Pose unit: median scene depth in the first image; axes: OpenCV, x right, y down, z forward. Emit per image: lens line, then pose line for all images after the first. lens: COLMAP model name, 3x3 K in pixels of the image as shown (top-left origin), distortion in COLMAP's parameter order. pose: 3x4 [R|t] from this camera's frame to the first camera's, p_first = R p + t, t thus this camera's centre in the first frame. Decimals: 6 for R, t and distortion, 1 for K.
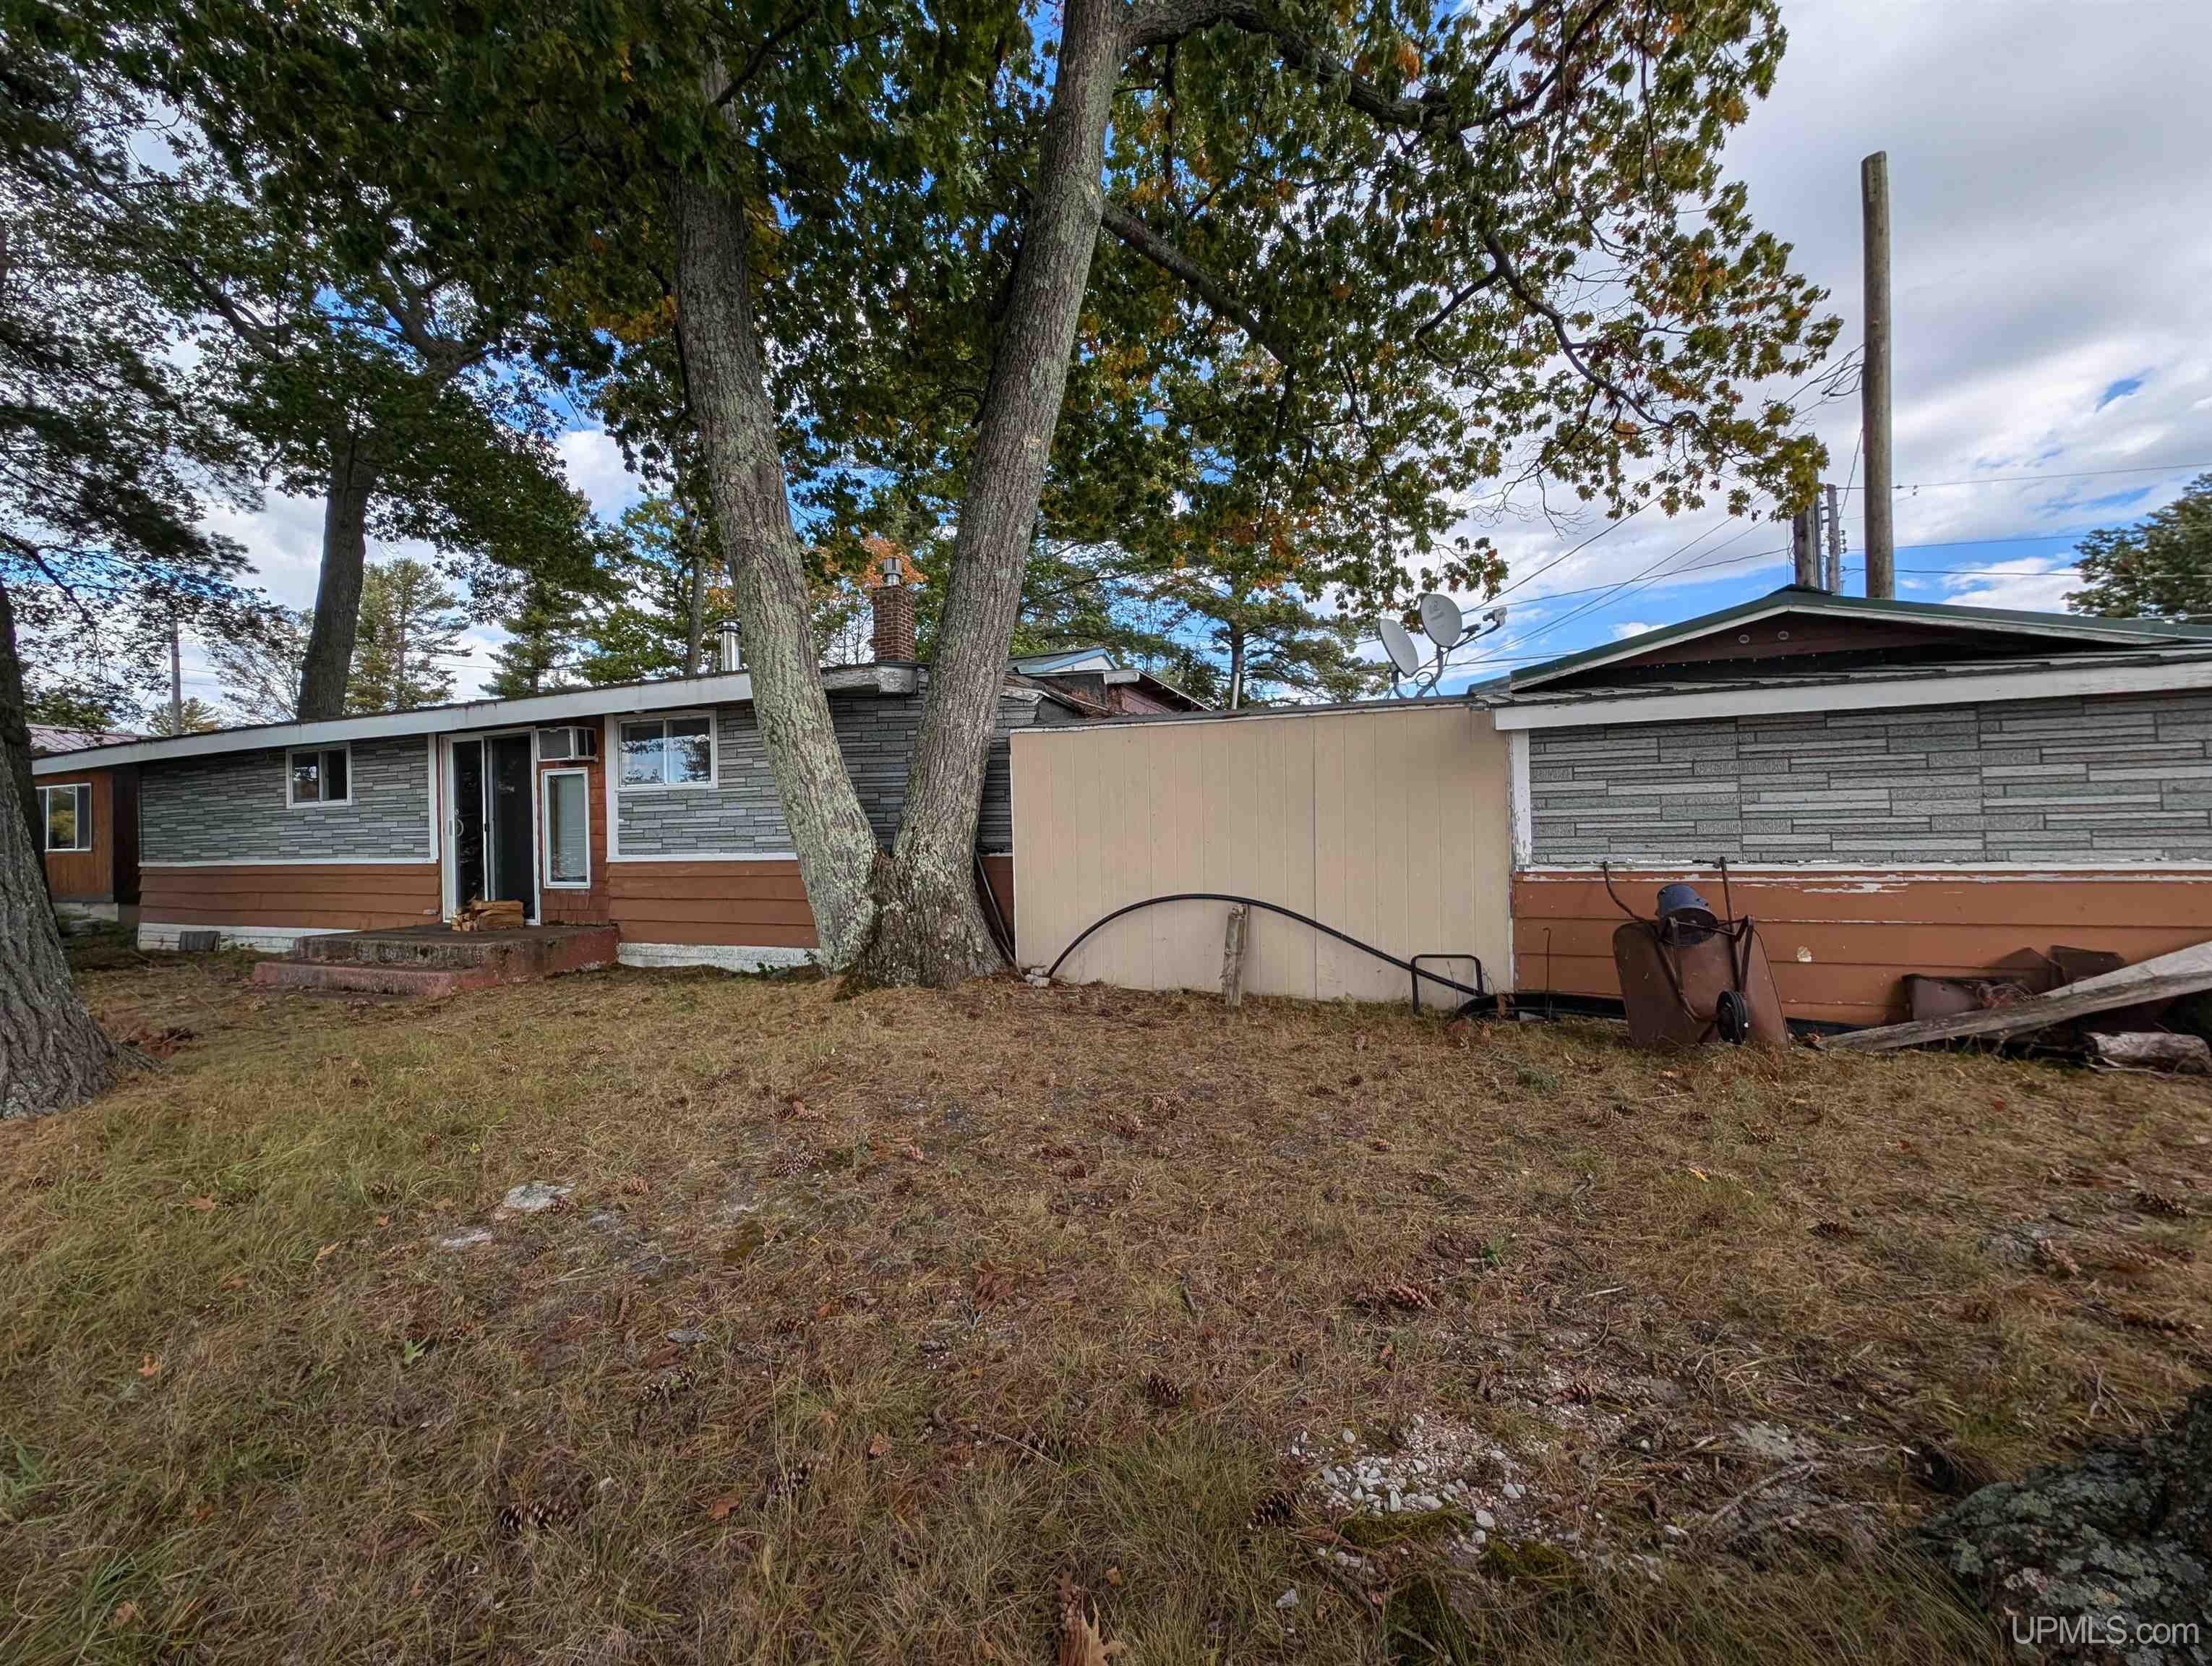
lens RADIAL K [[778.1, 0, 1104.0], [0, 778.1, 846.5], [0, 0, 1]] dist [-0.001489, 0.000002]
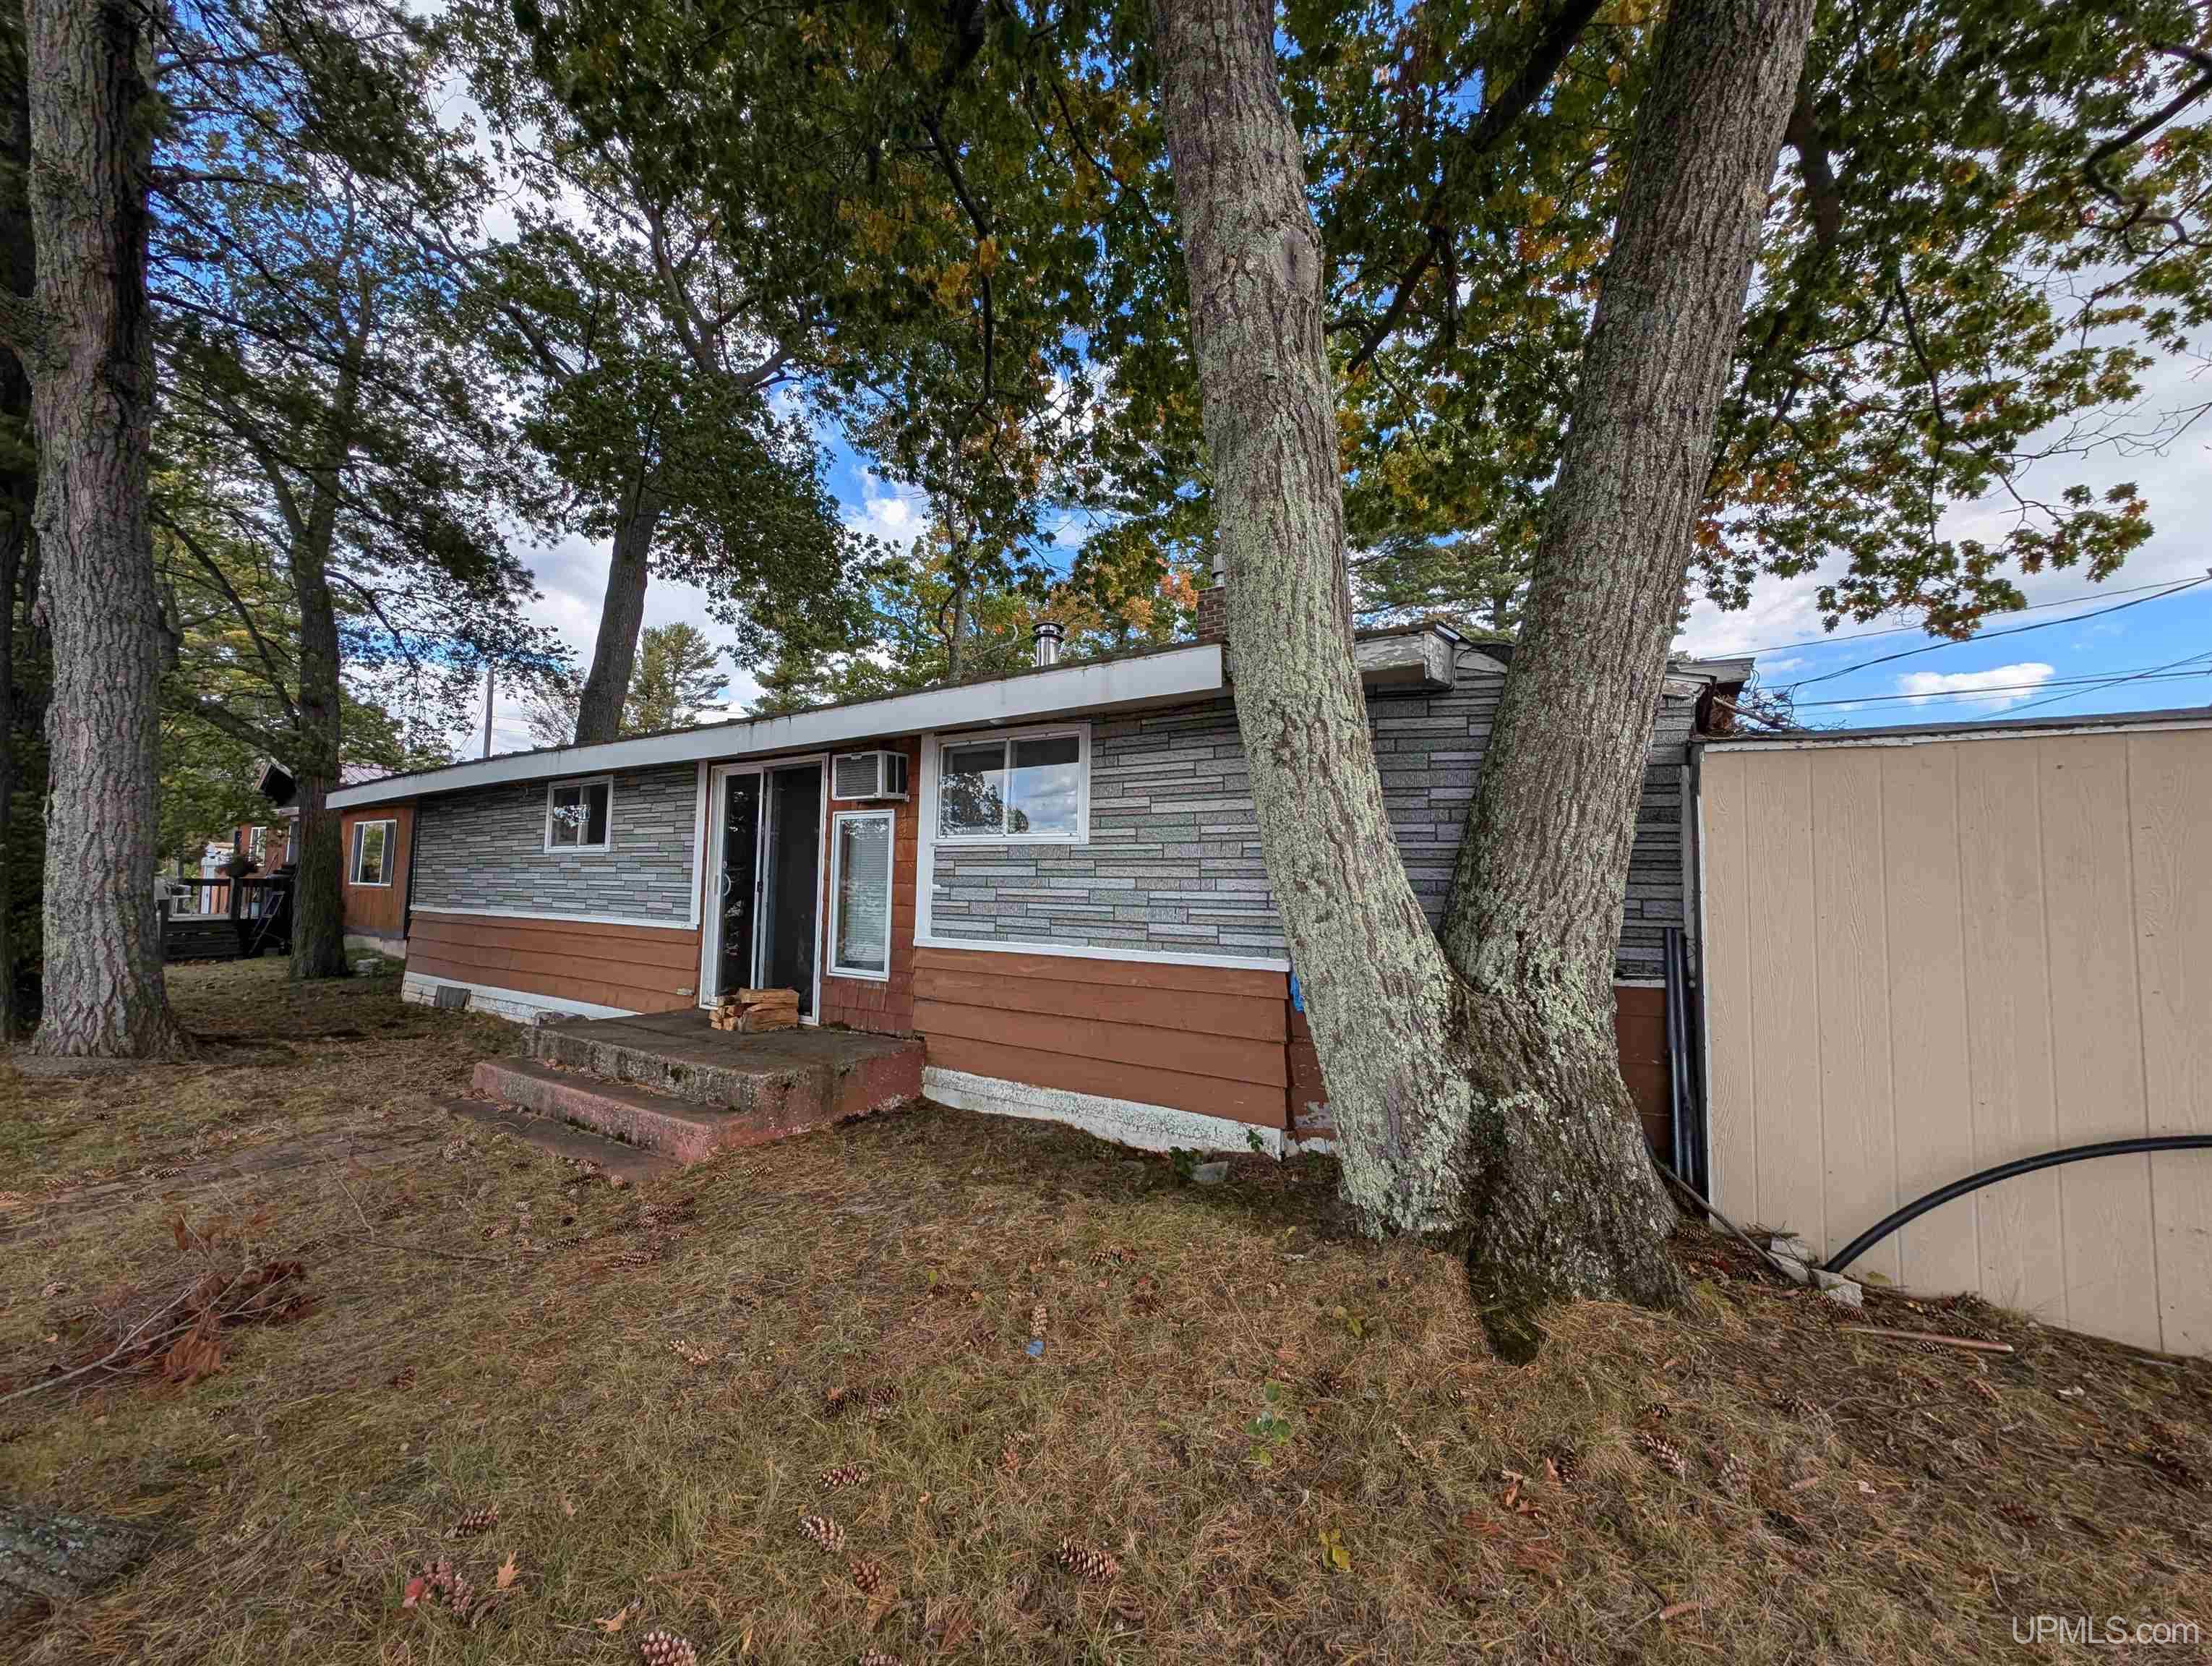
lens RADIAL K [[769.1, 0, 1108.1], [0, 769.1, 857.7], [0, 0, 1]] dist [0.037070, -0.017355]
pose [[0.977086, 0.029514, -0.210789, -0.293330], [-0.041710, 0.997688, -0.053651, -0.025472], [0.208718, 0.061214, 0.976058, 0.321602]]
